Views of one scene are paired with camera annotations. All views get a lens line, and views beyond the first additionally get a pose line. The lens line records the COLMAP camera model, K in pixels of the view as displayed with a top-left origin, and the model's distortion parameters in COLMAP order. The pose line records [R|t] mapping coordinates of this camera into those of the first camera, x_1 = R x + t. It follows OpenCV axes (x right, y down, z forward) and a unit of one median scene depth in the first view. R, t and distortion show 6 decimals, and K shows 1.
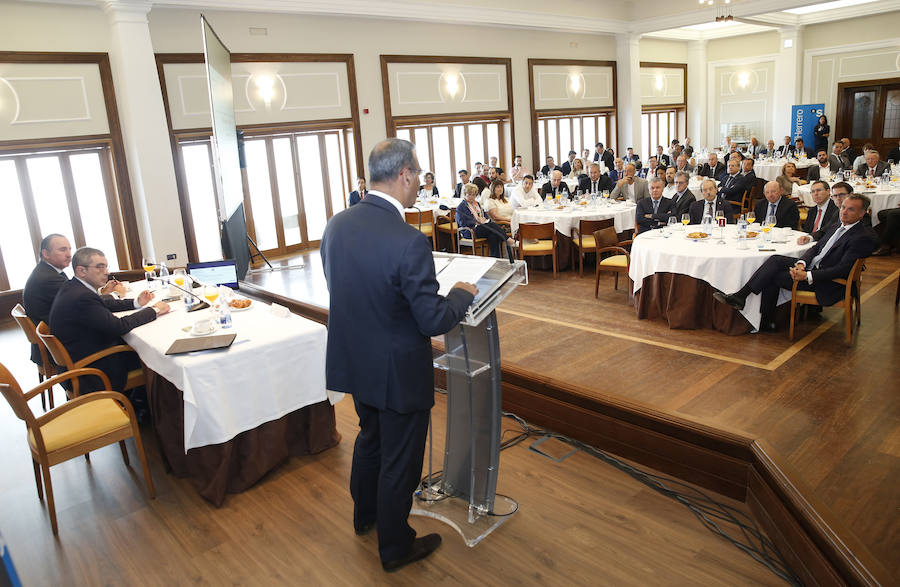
lens RADIAL K [[633.6, 0, 450.0], [0, 633.6, 293.5], [0, 0, 1]] dist [-0.001539, 0.000066]
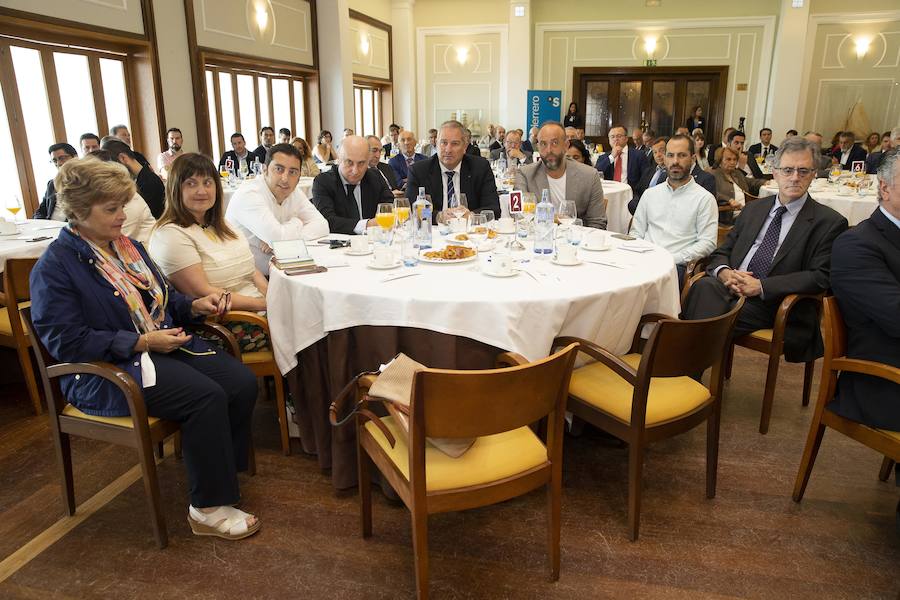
lens RADIAL K [[634.6, 0, 450.0], [0, 634.6, 300.0], [0, 0, 1]] dist [-0.094113, 0.067344]
pose [[0.835086, -0.088630, 0.542932, 0.010687], [0.089229, 0.995690, 0.025297, -0.068773], [-0.542834, 0.027320, 0.839396, 0.430815]]
